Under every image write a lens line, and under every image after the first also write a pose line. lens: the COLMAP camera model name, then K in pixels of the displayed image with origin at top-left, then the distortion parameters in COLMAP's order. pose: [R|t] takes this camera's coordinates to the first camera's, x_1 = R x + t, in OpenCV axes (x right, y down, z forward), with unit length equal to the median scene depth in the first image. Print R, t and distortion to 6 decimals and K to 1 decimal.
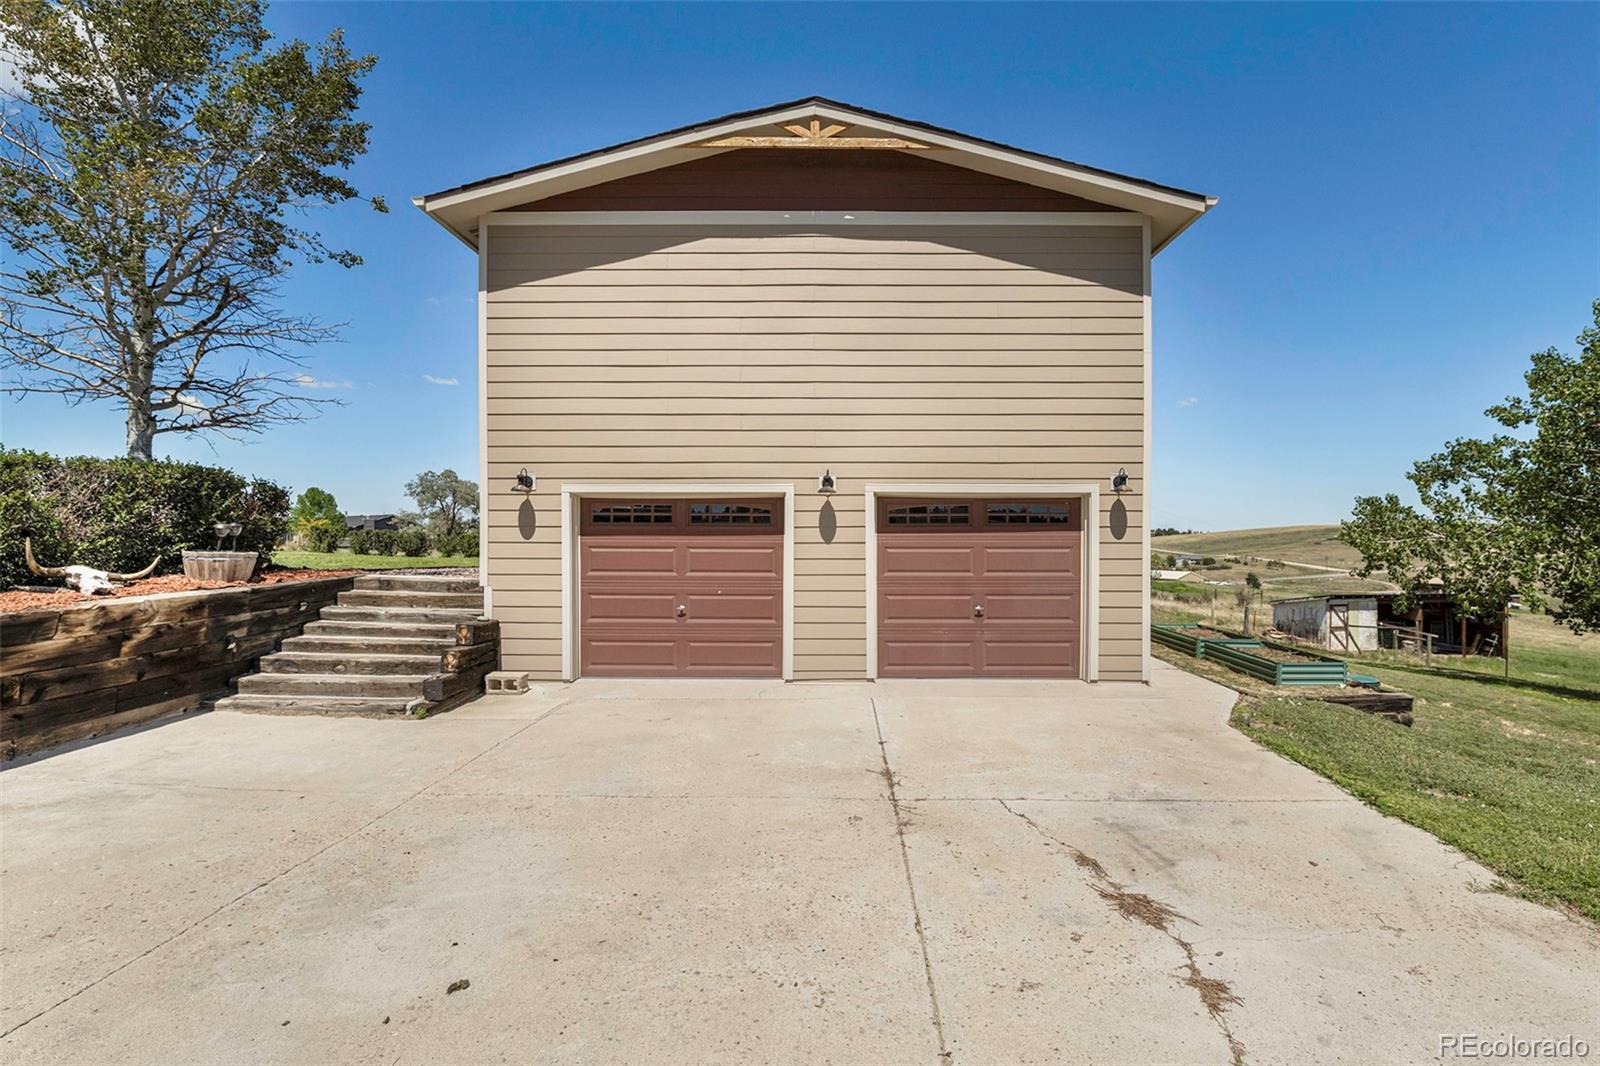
lens RADIAL K [[710.2, 0, 800.0], [0, 710.2, 533.0], [0, 0, 1]] dist [-0.002556, -0.000483]
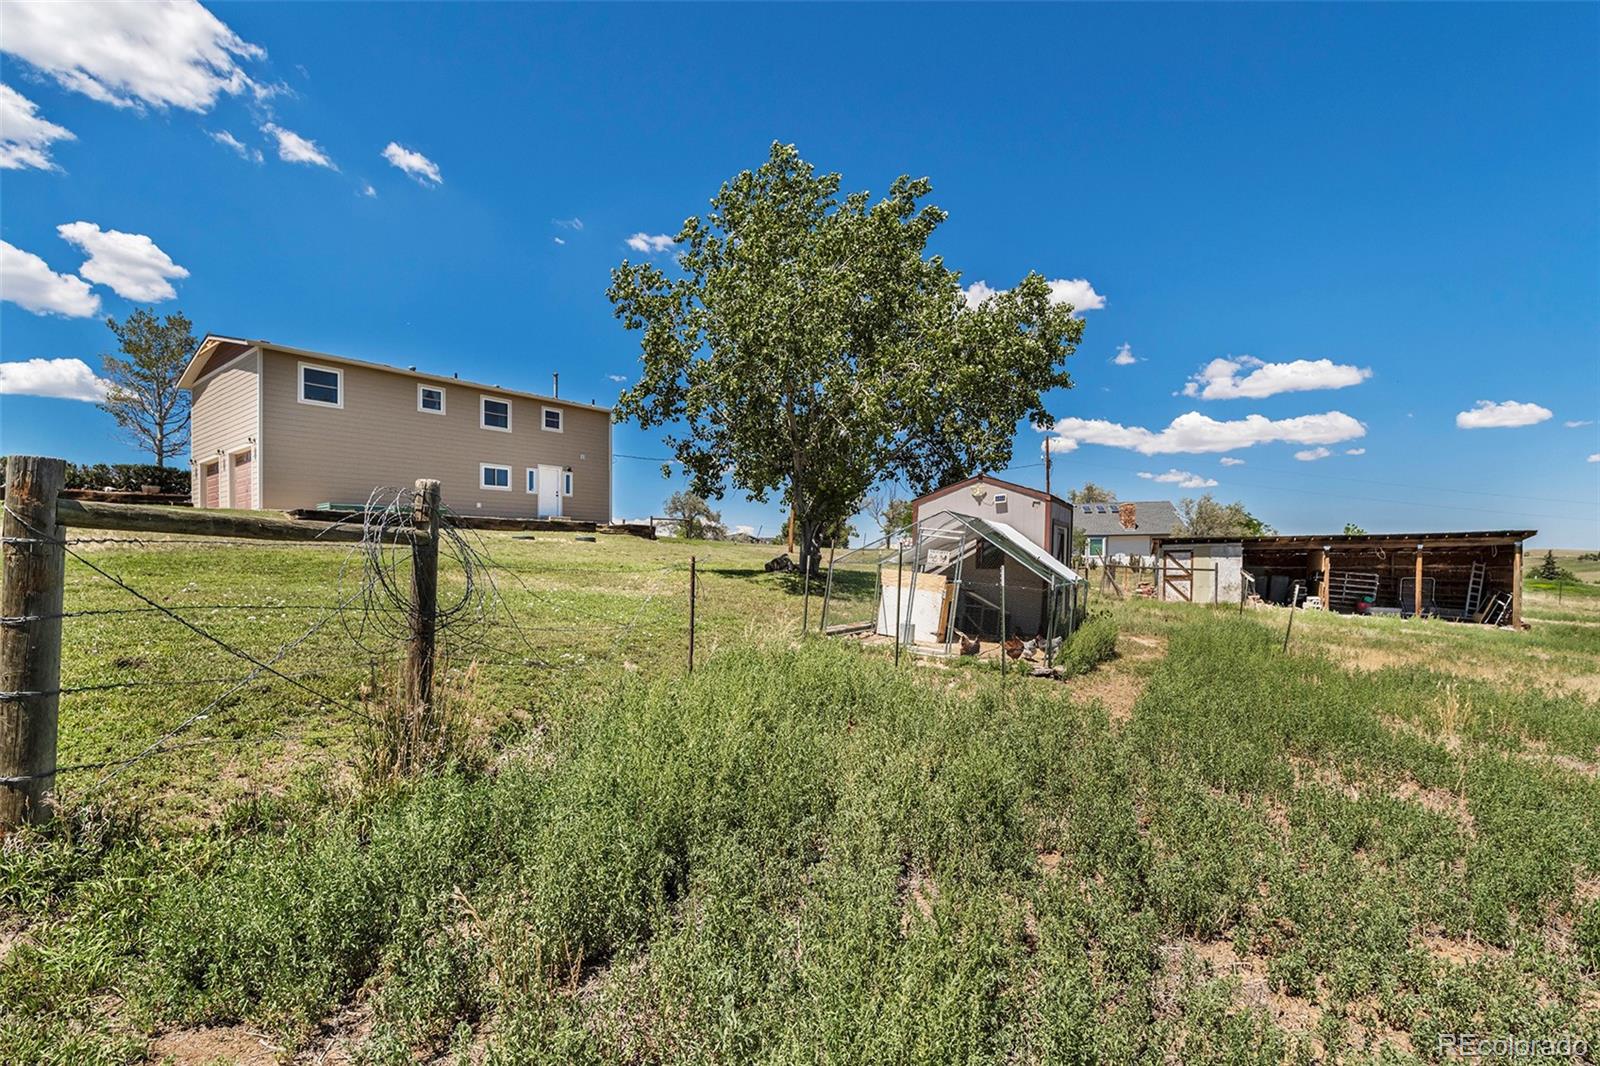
lens RADIAL K [[710.2, 0, 800.0], [0, 710.2, 533.0], [0, 0, 1]] dist [-0.002556, -0.000483]
pose [[0.801681, -0.041584, -0.596304, 3.926803], [0.017466, 0.998781, -0.046171, 0.476475], [0.597497, 0.026599, 0.801430, 0.037965]]
